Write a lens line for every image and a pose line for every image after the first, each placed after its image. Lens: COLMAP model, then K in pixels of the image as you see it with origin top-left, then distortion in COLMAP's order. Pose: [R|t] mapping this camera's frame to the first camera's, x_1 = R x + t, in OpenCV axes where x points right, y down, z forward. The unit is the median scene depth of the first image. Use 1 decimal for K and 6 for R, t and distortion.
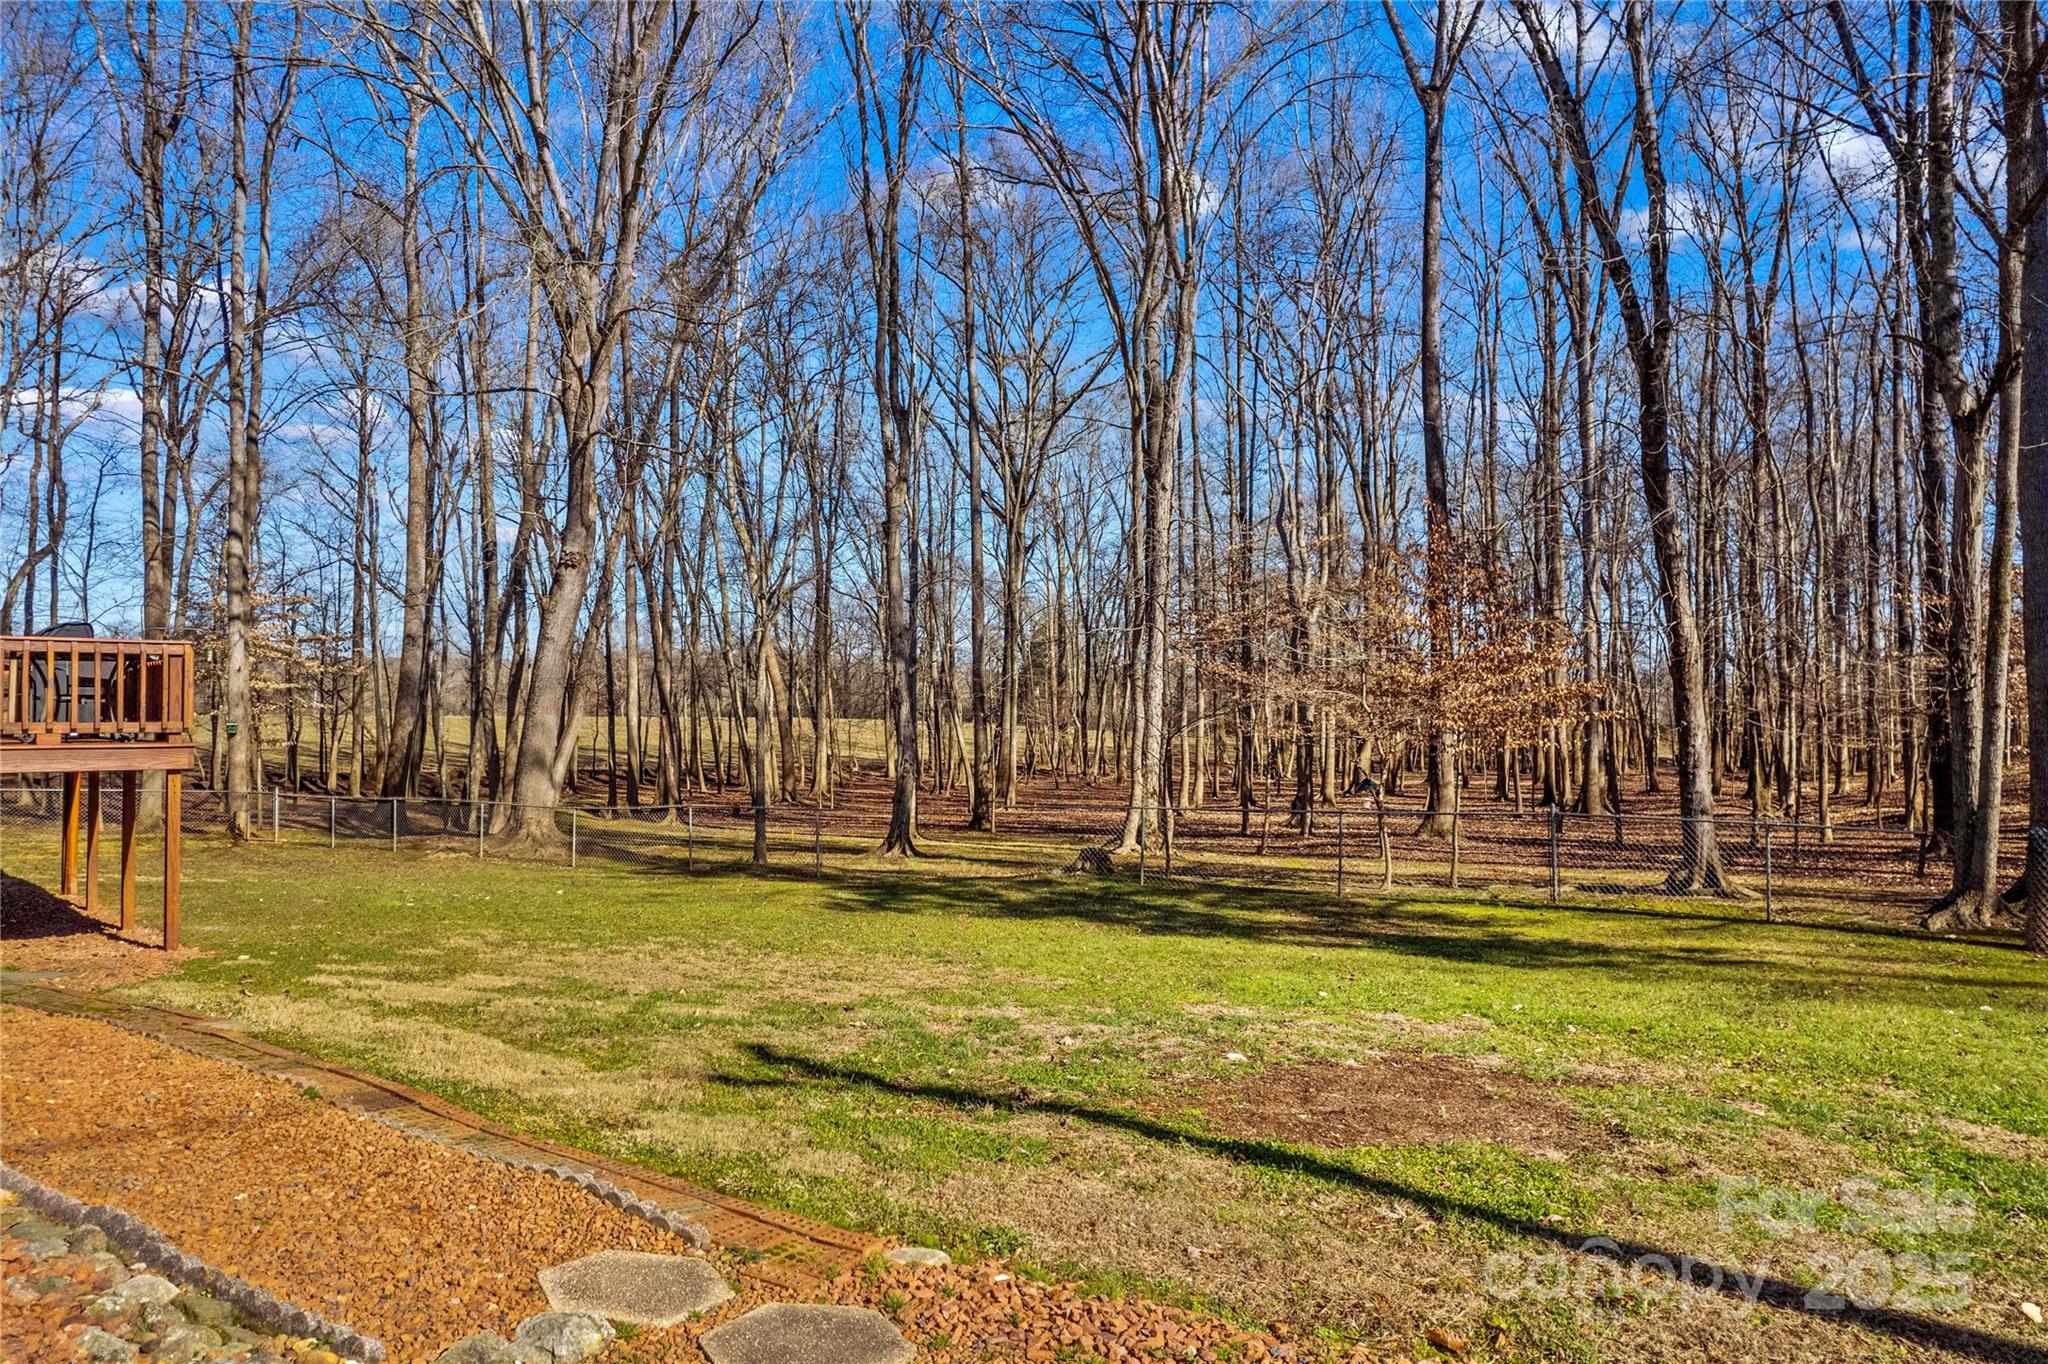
lens RADIAL K [[1338.1, 0, 1028.4], [0, 1338.1, 691.8], [0, 0, 1]] dist [-0.059641, 0.053598]
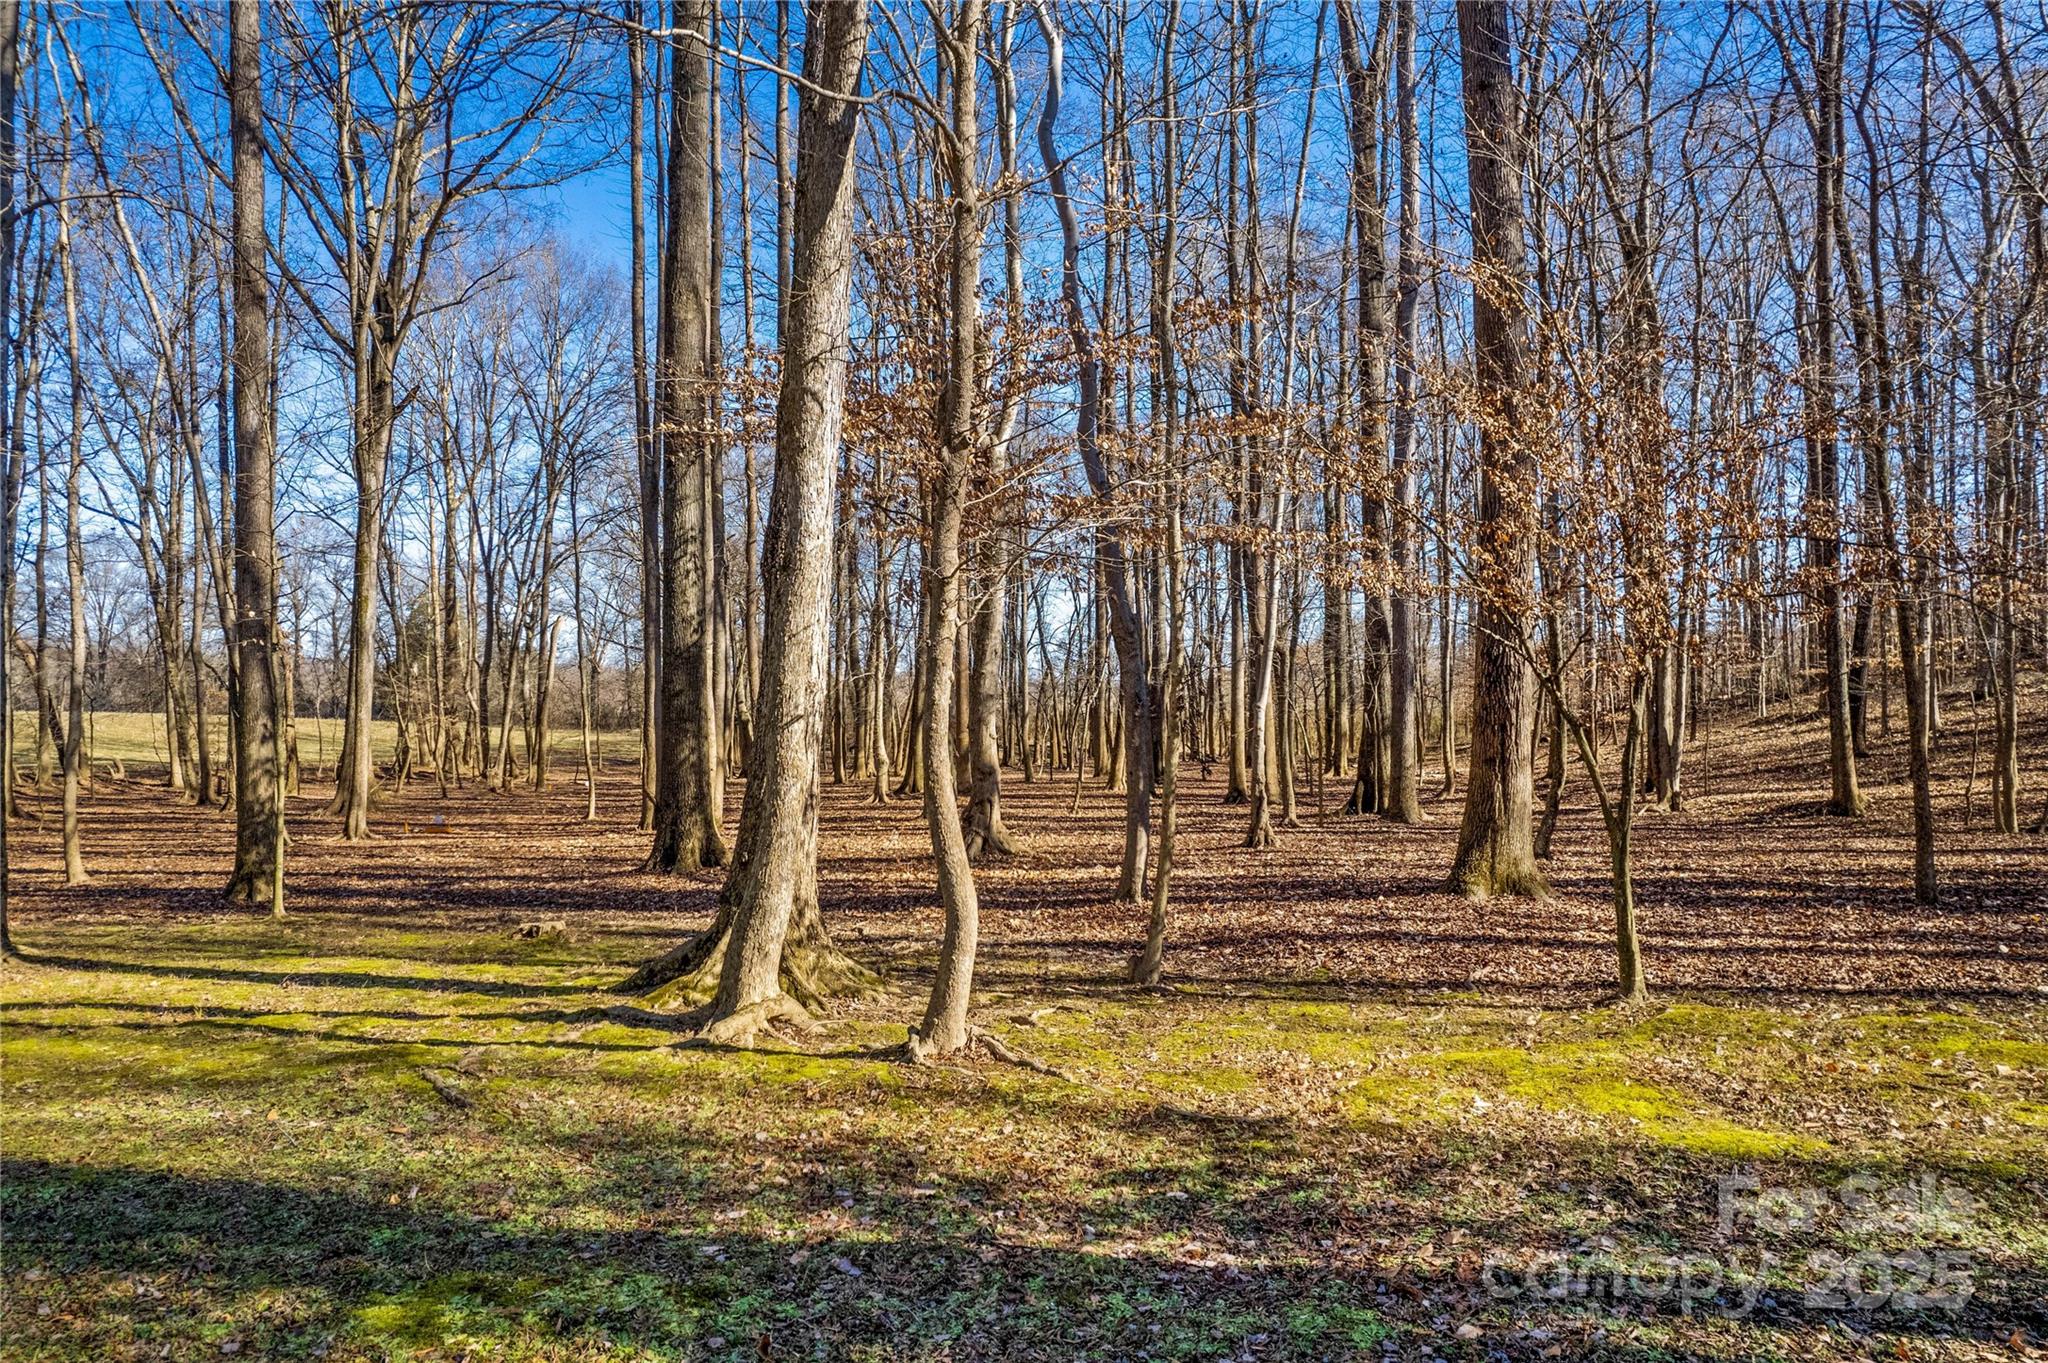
lens RADIAL K [[1338.1, 0, 1028.4], [0, 1338.1, 691.3], [0, 0, 1]] dist [-0.059641, 0.053598]
pose [[0.905324, 0.004892, 0.424694, 0.003279], [-0.004147, 0.999988, -0.002678, 0.015441], [-0.424702, 0.000663, 0.905333, 0.215312]]
